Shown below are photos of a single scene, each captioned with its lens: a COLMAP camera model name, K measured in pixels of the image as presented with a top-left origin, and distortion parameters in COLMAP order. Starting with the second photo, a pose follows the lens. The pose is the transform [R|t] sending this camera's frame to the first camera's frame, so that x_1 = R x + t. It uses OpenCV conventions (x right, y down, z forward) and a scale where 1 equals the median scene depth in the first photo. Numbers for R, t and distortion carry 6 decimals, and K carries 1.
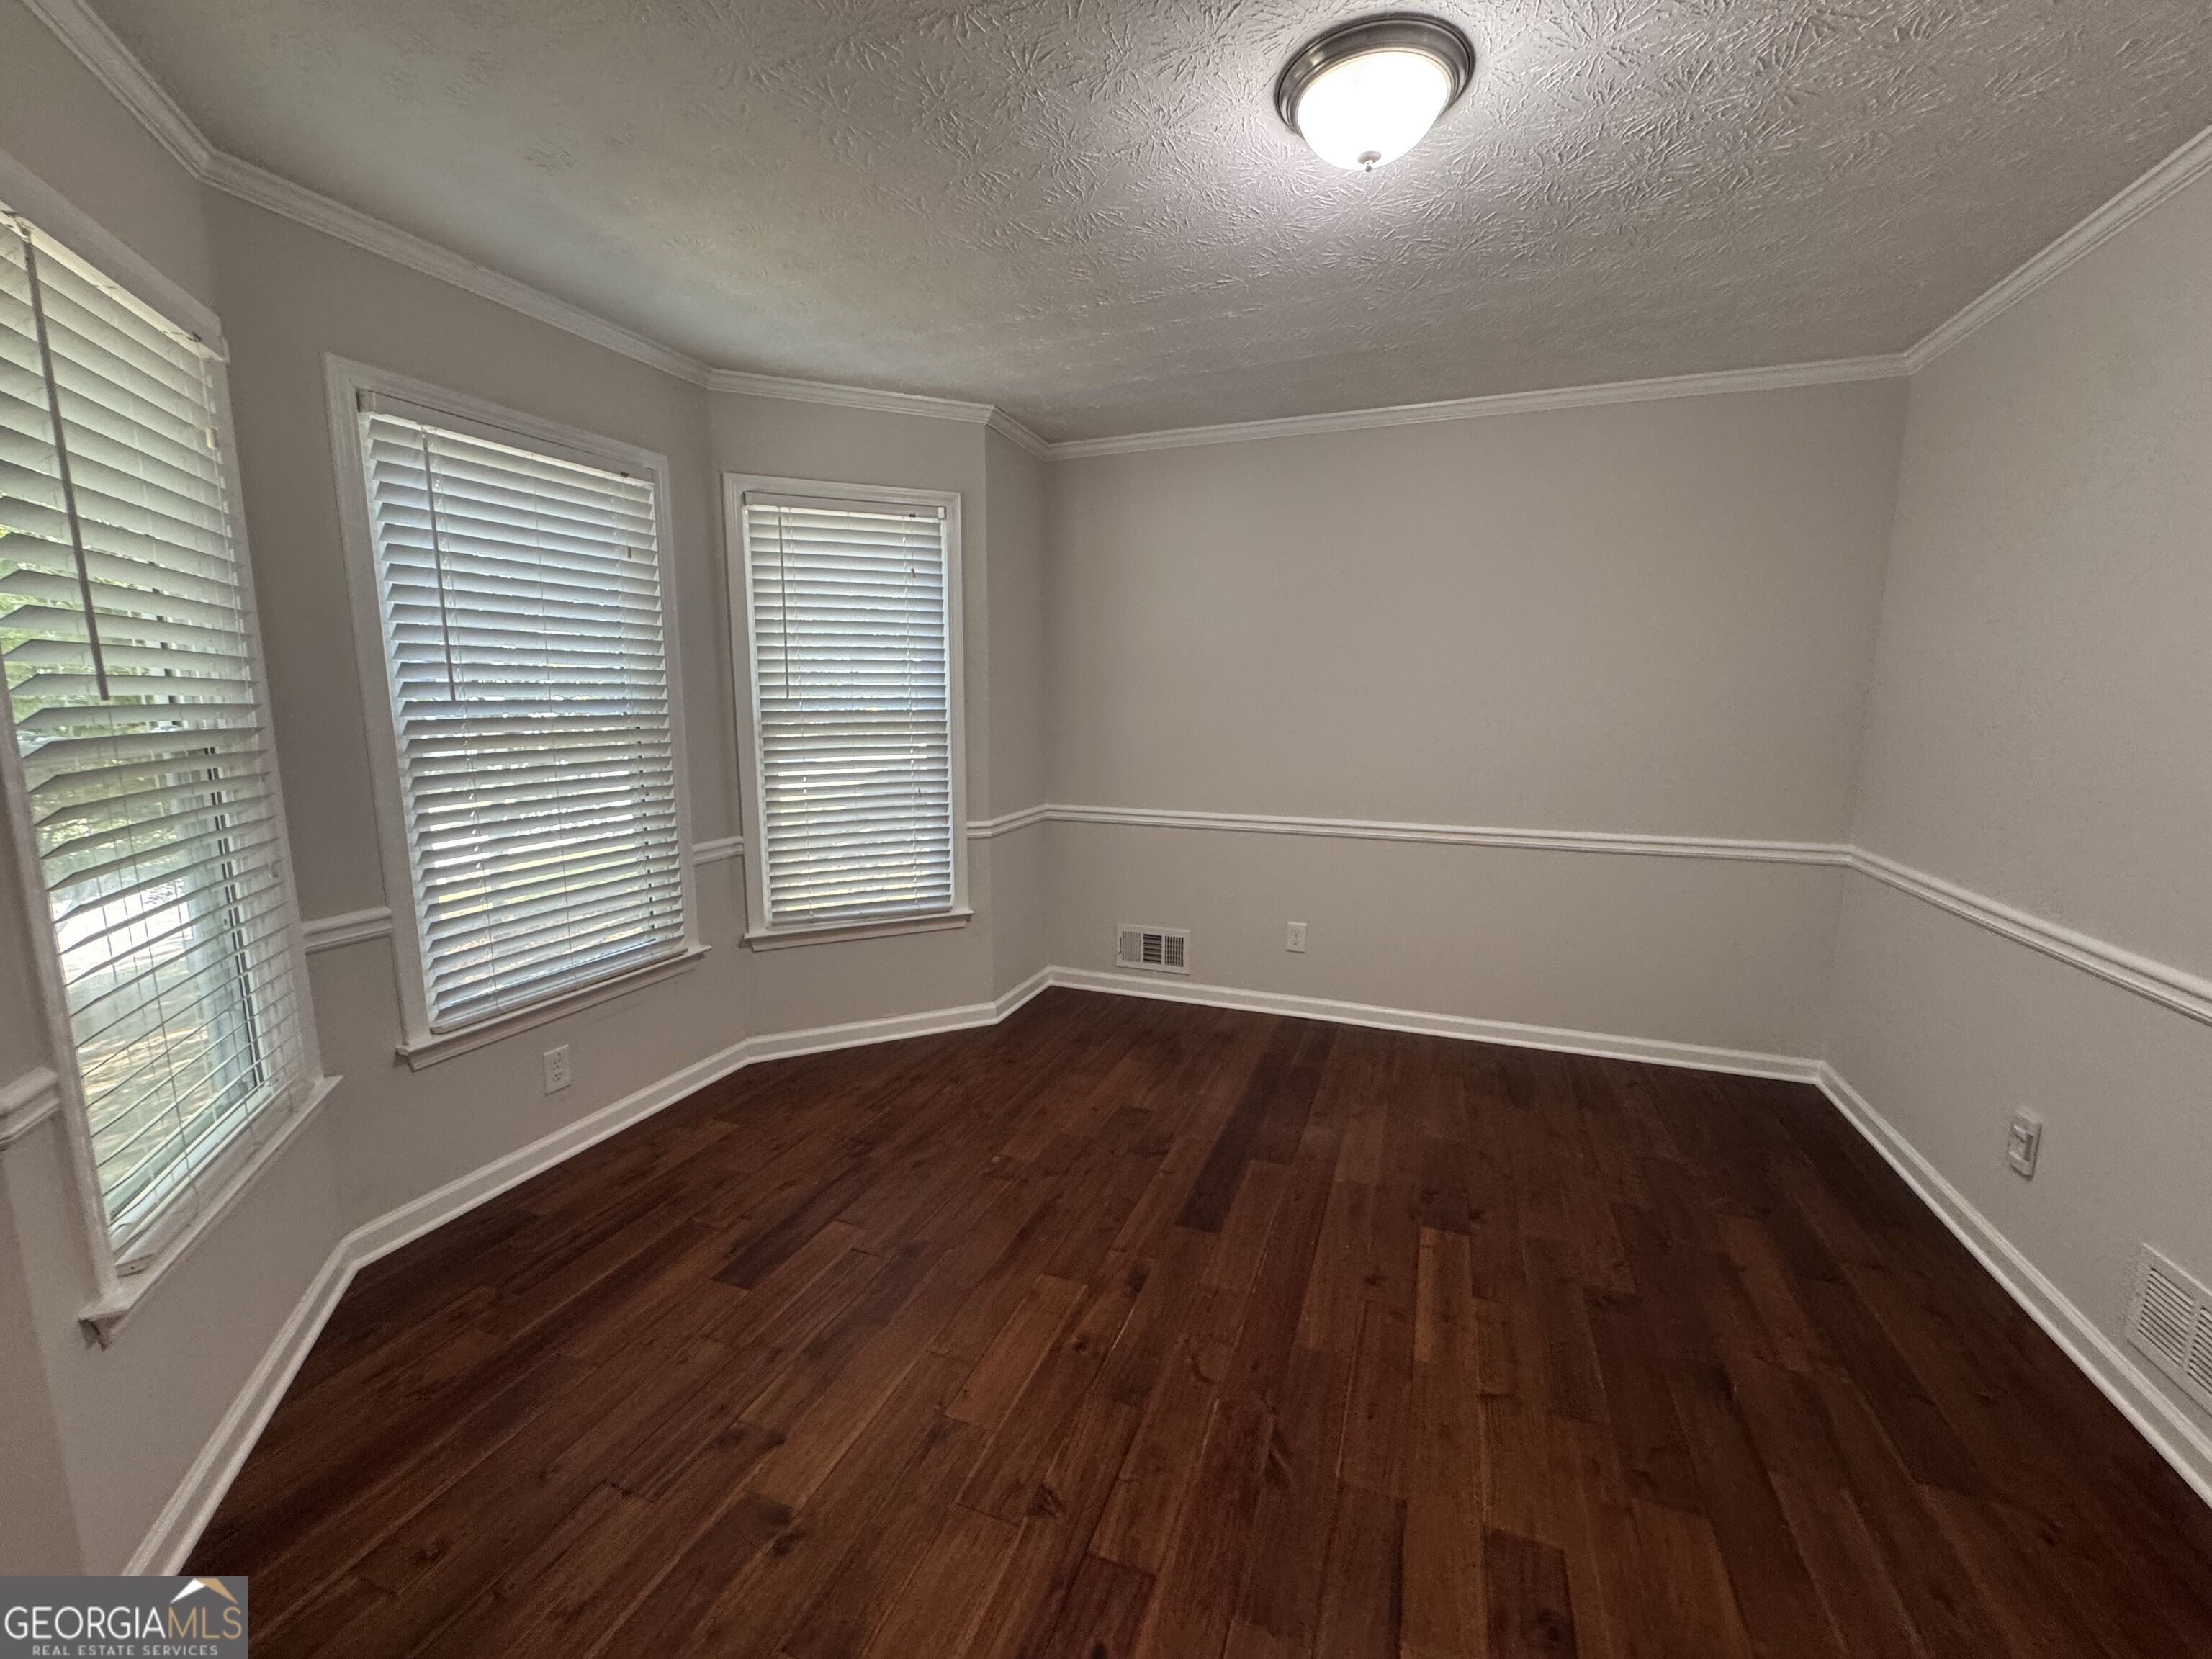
lens RADIAL K [[884.0, 0, 1094.6], [0, 884.0, 829.4], [0, 0, 1]] dist [-0.002704, 0.000066]
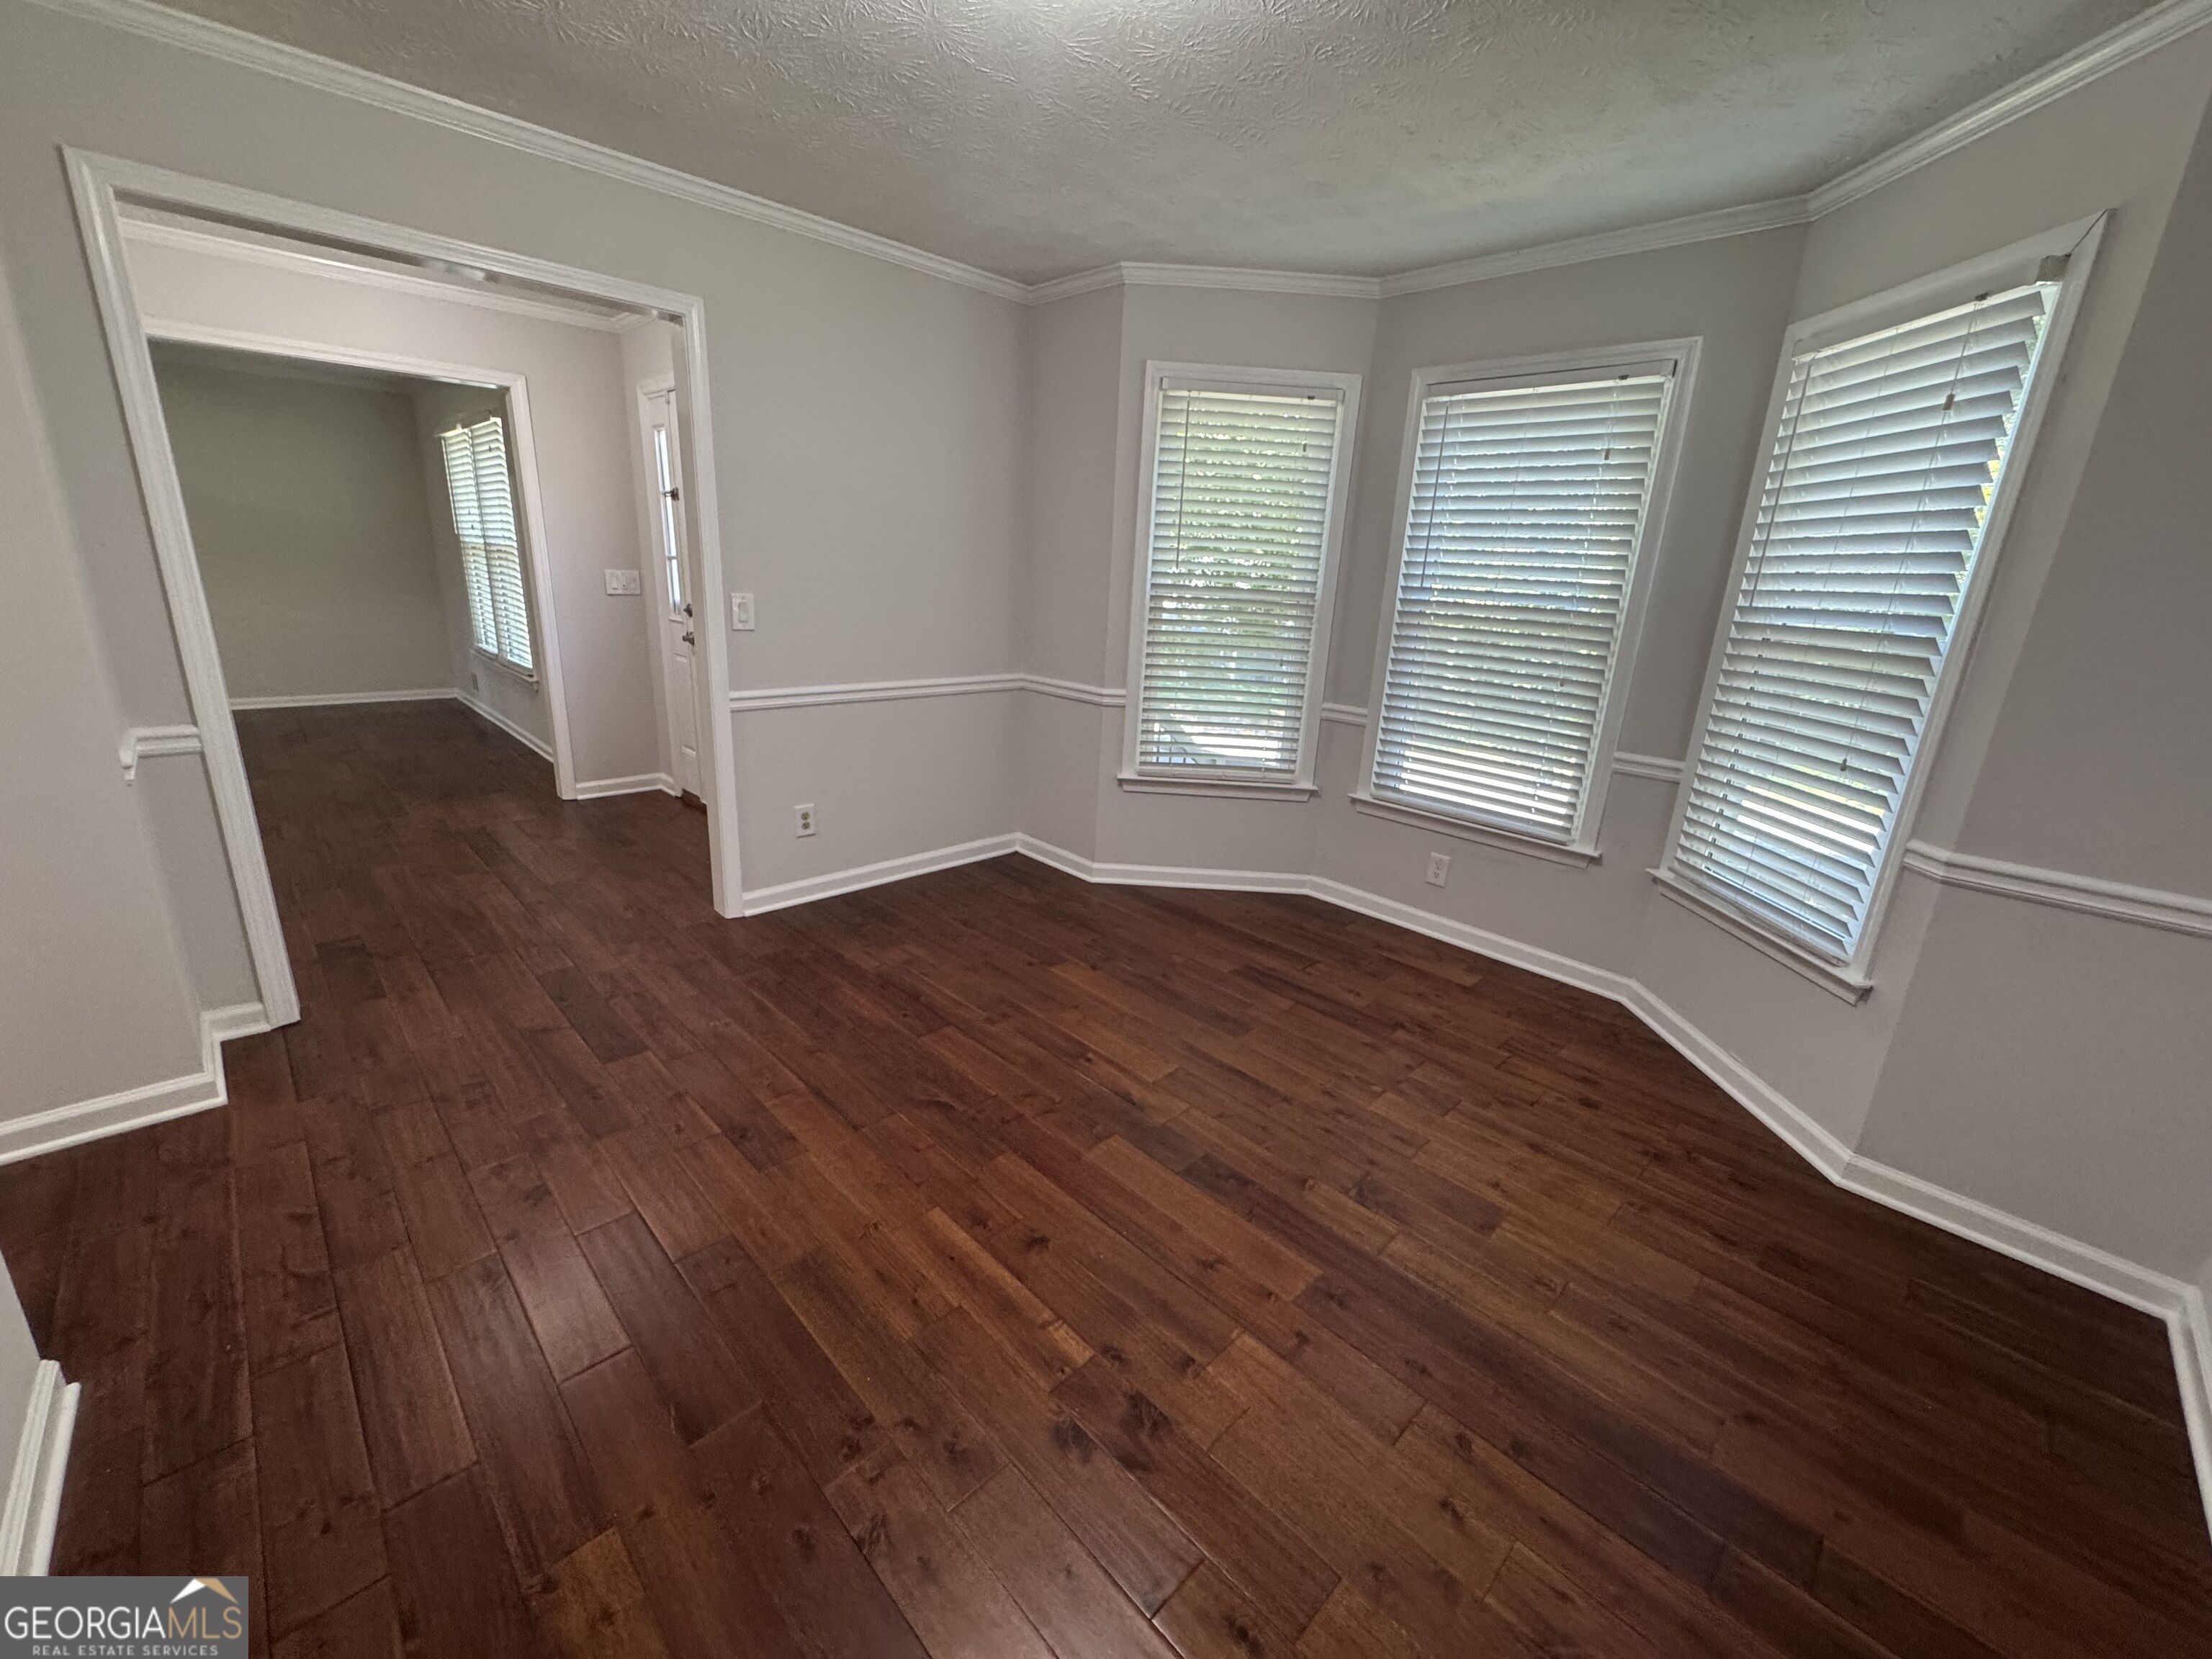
lens RADIAL K [[884.0, 0, 1110.9], [0, 884.0, 816.6], [0, 0, 1]] dist [-0.002704, 0.000066]
pose [[-0.401706, 0.229652, -0.886506, 0.751775], [-0.192998, 0.925073, 0.327097, -0.144196], [0.895201, 0.302490, -0.327285, 0.946021]]
